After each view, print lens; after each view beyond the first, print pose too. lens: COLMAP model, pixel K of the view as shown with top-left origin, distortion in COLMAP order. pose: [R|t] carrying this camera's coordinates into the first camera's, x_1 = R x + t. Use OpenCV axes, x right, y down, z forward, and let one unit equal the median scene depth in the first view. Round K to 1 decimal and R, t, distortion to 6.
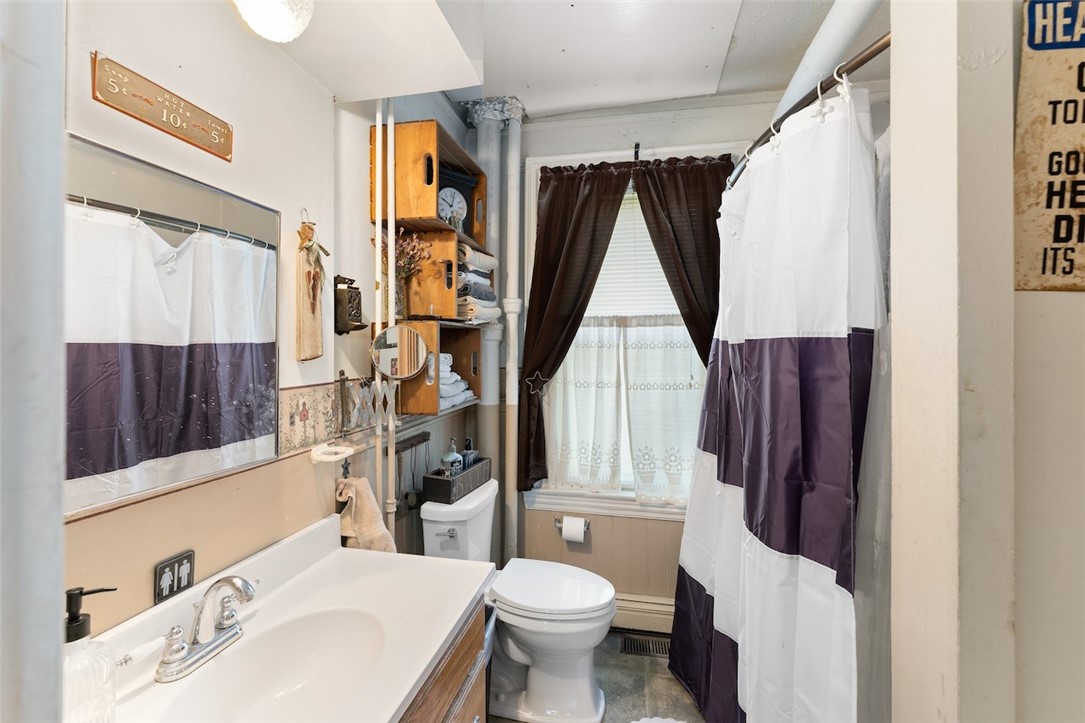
lens RADIAL K [[461.2, 0, 539.9], [0, 461.2, 350.9], [0, 0, 1]] dist [0.001403, 0.000035]
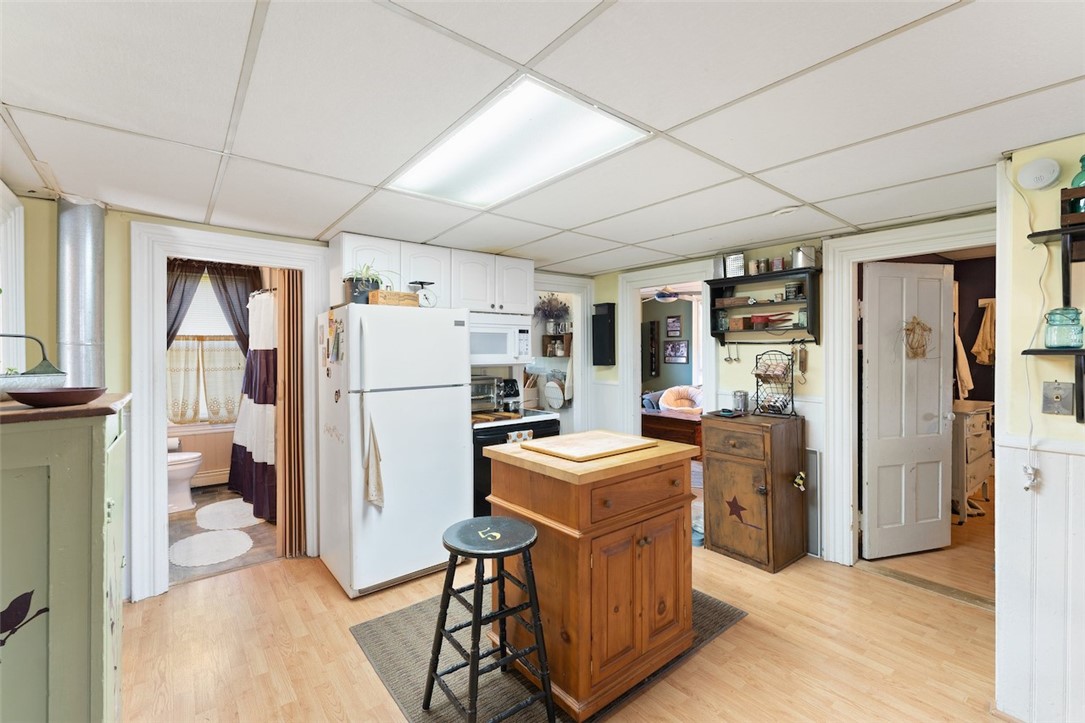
lens RADIAL K [[461.2, 0, 539.9], [0, 461.2, 350.9], [0, 0, 1]] dist [0.001403, 0.000035]
pose [[0.642114, -0.005795, 0.766588, -0.430443], [0.002135, 0.999981, 0.005771, -0.016192], [-0.766607, -0.002069, 0.642114, -1.487266]]
